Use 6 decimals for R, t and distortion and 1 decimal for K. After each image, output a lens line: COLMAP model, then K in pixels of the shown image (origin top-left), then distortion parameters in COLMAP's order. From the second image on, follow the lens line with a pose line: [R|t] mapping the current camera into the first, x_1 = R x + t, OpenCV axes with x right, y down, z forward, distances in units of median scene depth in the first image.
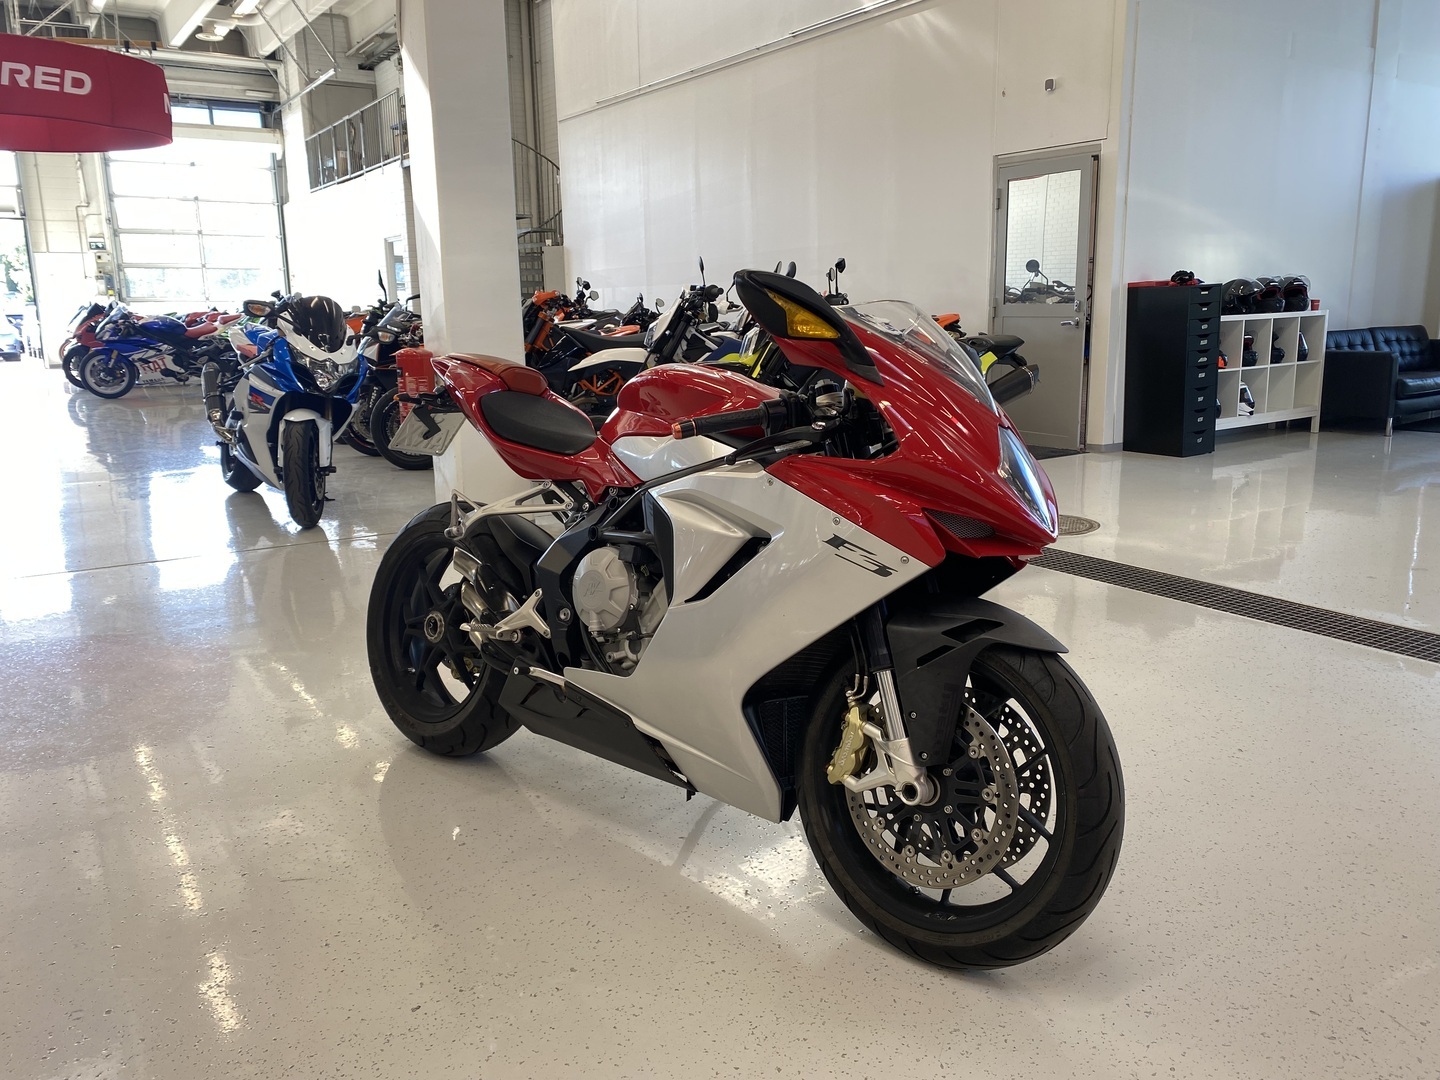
lens RADIAL K [[1084.8, 0, 720.0], [0, 1084.8, 540.0], [0, 0, 1]] dist [0.021630, -0.041851]
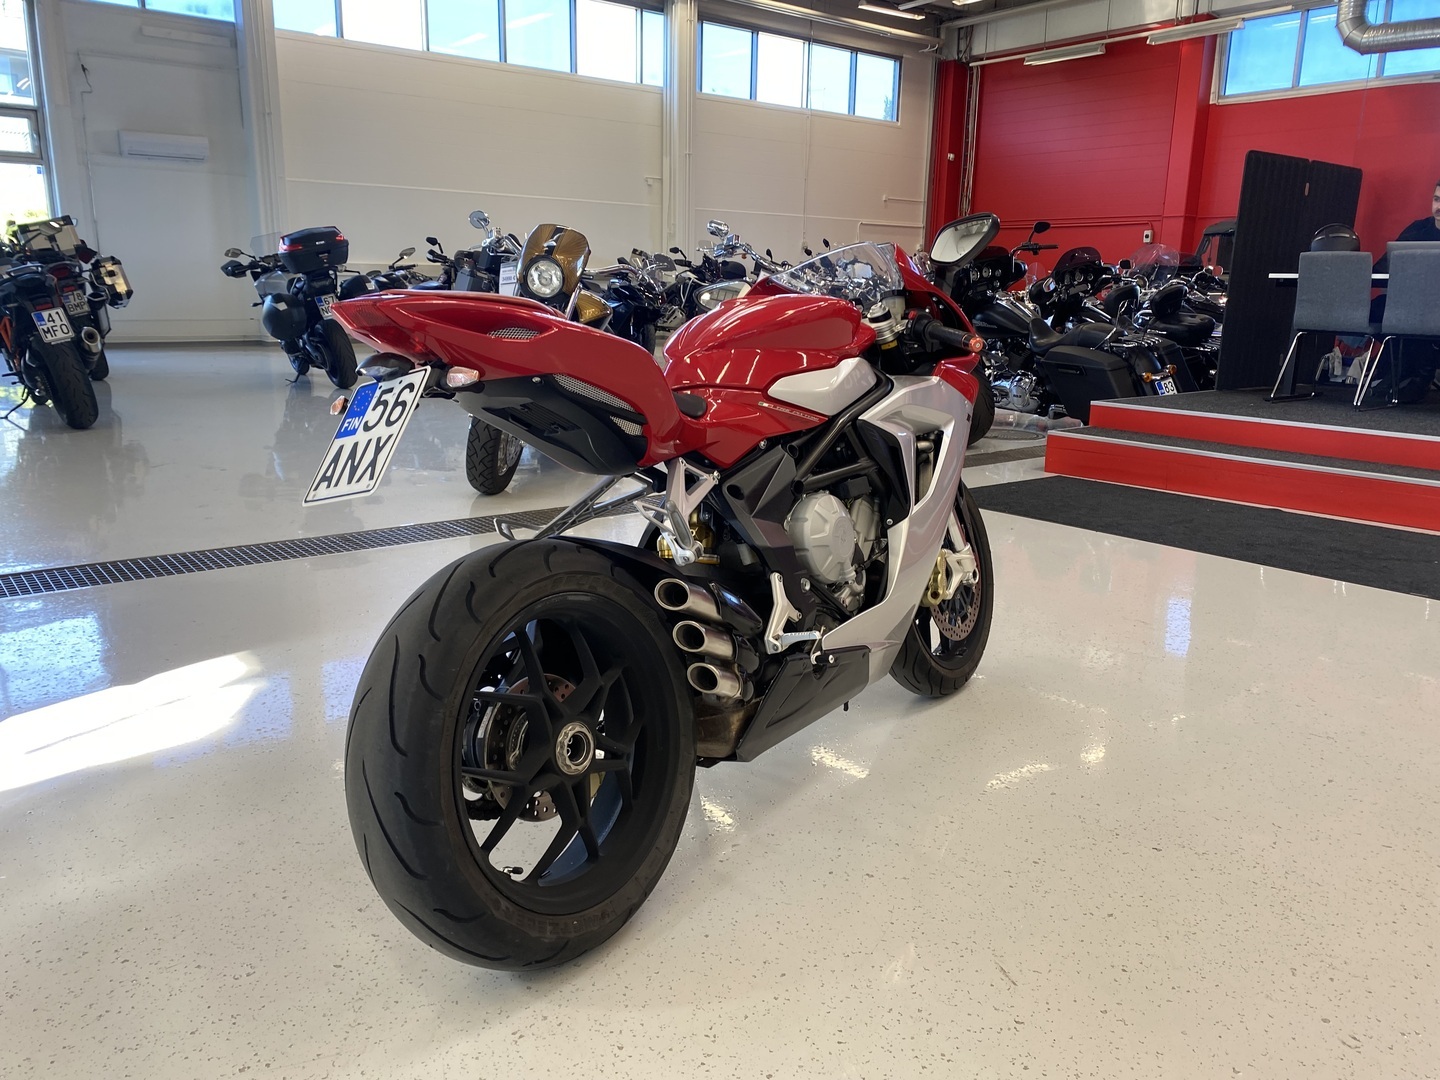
lens RADIAL K [[1095.3, 0, 723.7], [0, 1095.3, 543.8], [0, 0, 1]] dist [0.002853, -0.002362]
pose [[-0.113421, -0.209009, 0.971314, -0.925943], [0.195522, 0.953810, 0.228074, -0.165747], [-0.974119, 0.215781, -0.067317, 1.047310]]
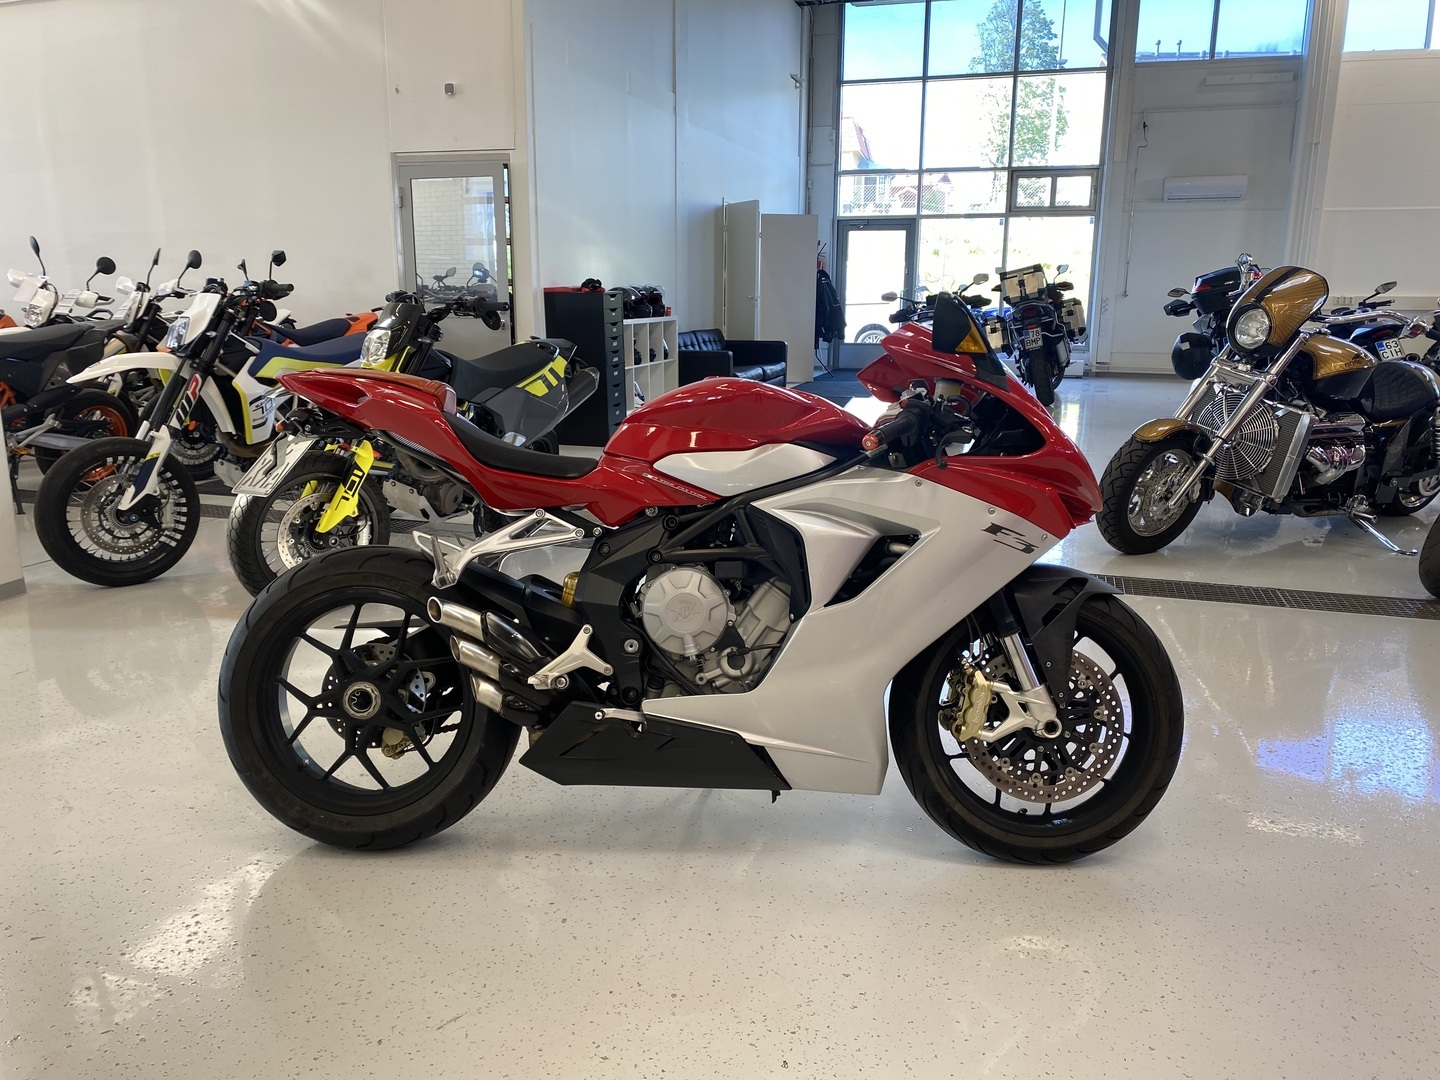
lens RADIAL K [[1095.3, 0, 723.7], [0, 1095.3, 543.8], [0, 0, 1]] dist [0.002853, -0.002362]
pose [[0.770071, -0.113132, 0.627847, -0.622963], [0.109678, 0.992975, 0.044401, -0.048641], [-0.628459, 0.034670, 0.777069, 0.197910]]
